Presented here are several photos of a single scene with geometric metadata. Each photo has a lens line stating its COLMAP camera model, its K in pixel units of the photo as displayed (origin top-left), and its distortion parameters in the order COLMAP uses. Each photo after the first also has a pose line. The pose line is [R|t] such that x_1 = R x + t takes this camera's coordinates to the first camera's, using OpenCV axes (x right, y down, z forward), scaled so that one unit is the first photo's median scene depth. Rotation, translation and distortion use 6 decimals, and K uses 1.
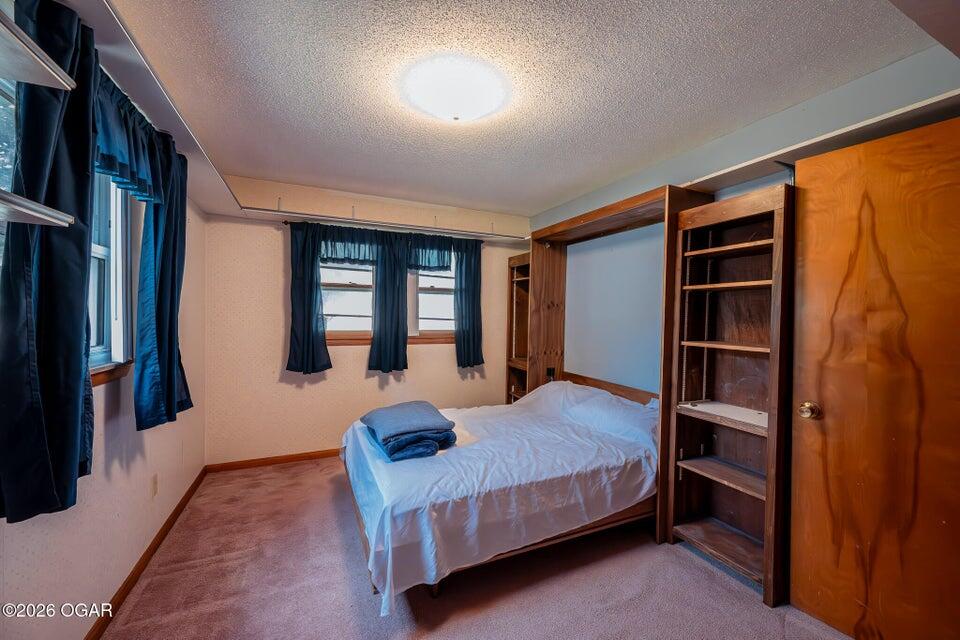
lens RADIAL K [[376.6, 0, 480.0], [0, 376.6, 320.0], [0, 0, 1]] dist [-0.000381, -0.000023]
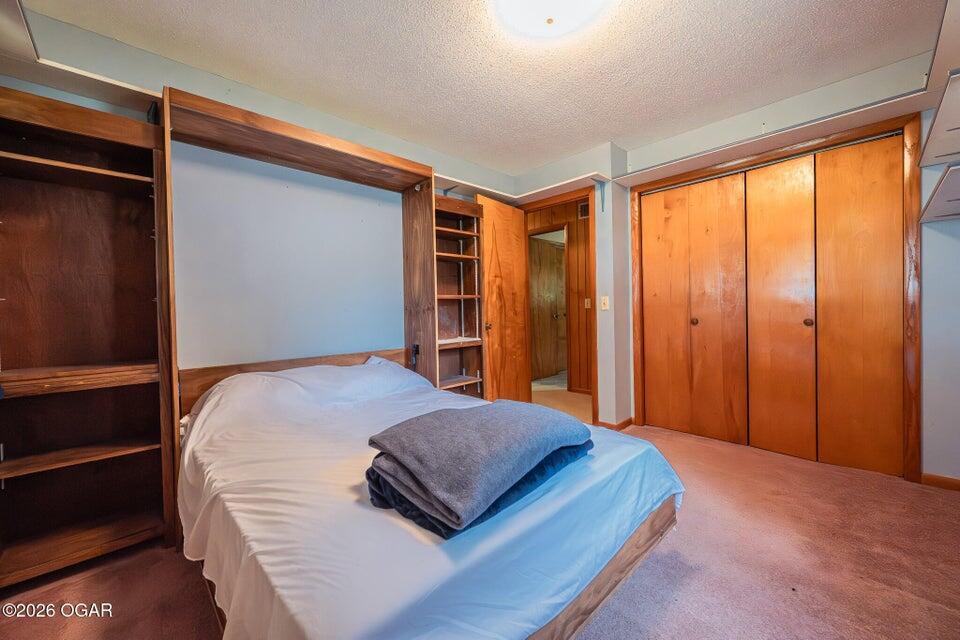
lens RADIAL K [[376.6, 0, 480.0], [0, 376.6, 320.0], [0, 0, 1]] dist [-0.000381, -0.000023]
pose [[-0.331167, -0.047732, 0.942364, -0.957920], [0.023517, 0.997992, 0.058814, 0.084837], [-0.943279, 0.041639, -0.329380, 1.654439]]
